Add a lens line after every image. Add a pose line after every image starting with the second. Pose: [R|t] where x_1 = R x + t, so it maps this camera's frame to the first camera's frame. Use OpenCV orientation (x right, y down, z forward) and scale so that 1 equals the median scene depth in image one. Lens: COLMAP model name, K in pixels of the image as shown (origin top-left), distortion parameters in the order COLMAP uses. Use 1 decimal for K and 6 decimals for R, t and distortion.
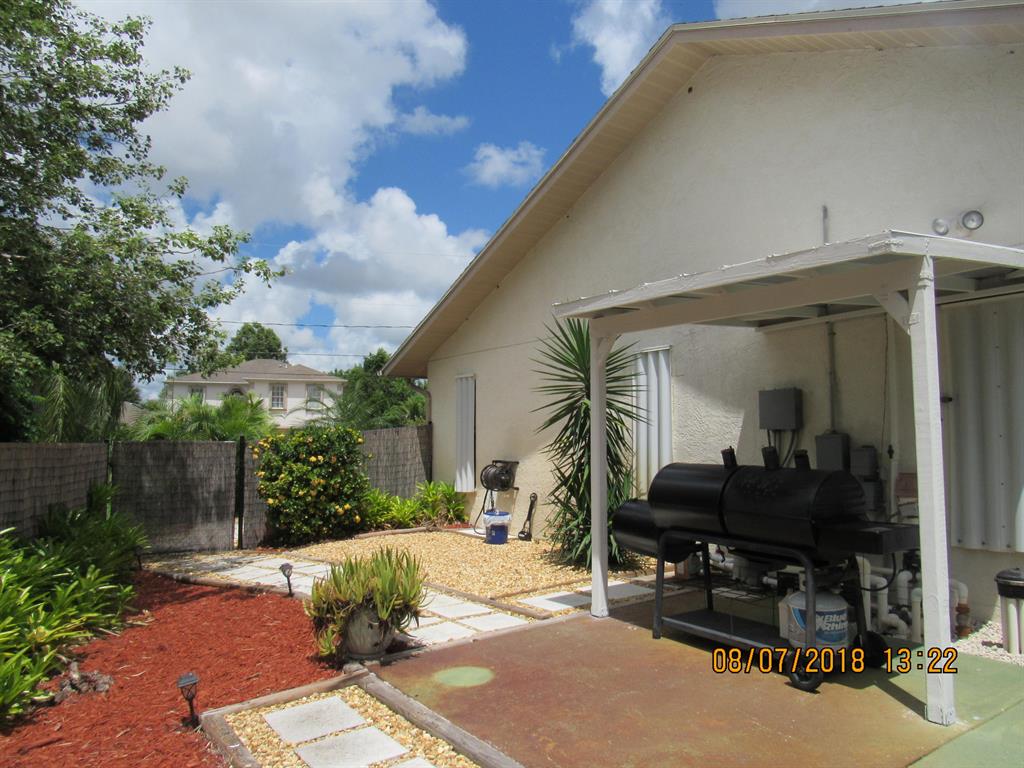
lens RADIAL K [[730.9, 0, 511.3], [0, 730.9, 380.6], [0, 0, 1]] dist [-0.026894, 0.007779]
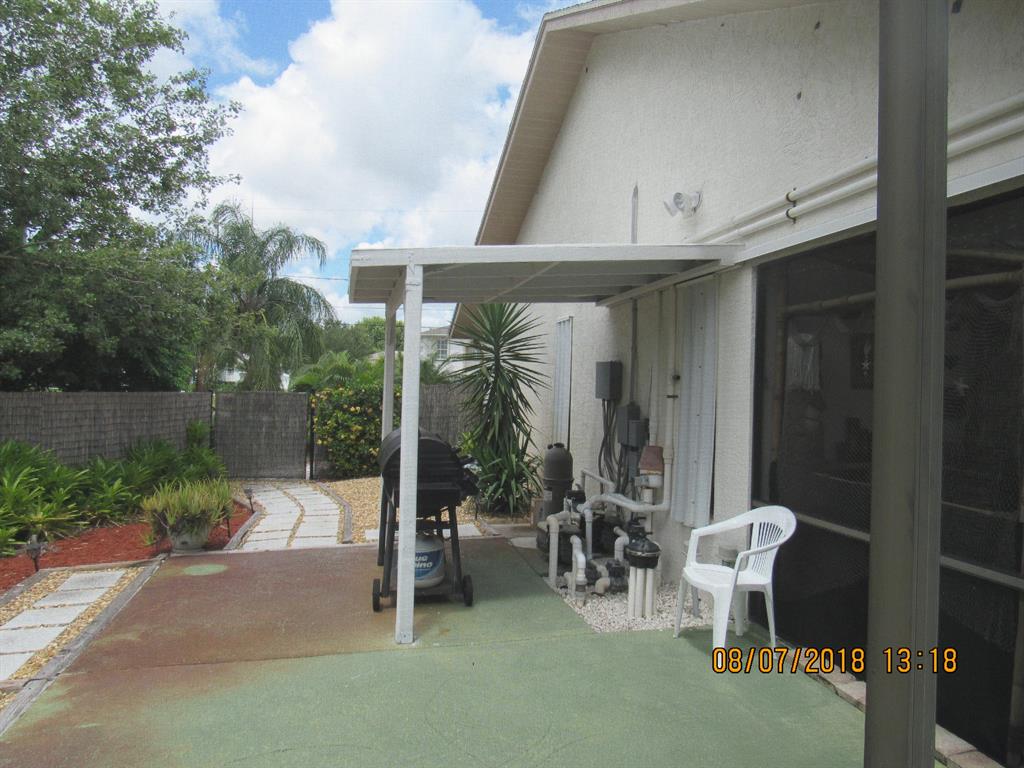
lens RADIAL K [[730.9, 0, 515.8], [0, 730.9, 383.1], [0, 0, 1]] dist [-0.026894, 0.007779]
pose [[0.929884, 0.021690, -0.367213, 0.495315], [0.005641, 0.997302, 0.073192, -0.027440], [0.367810, -0.070132, 0.927253, -0.031293]]
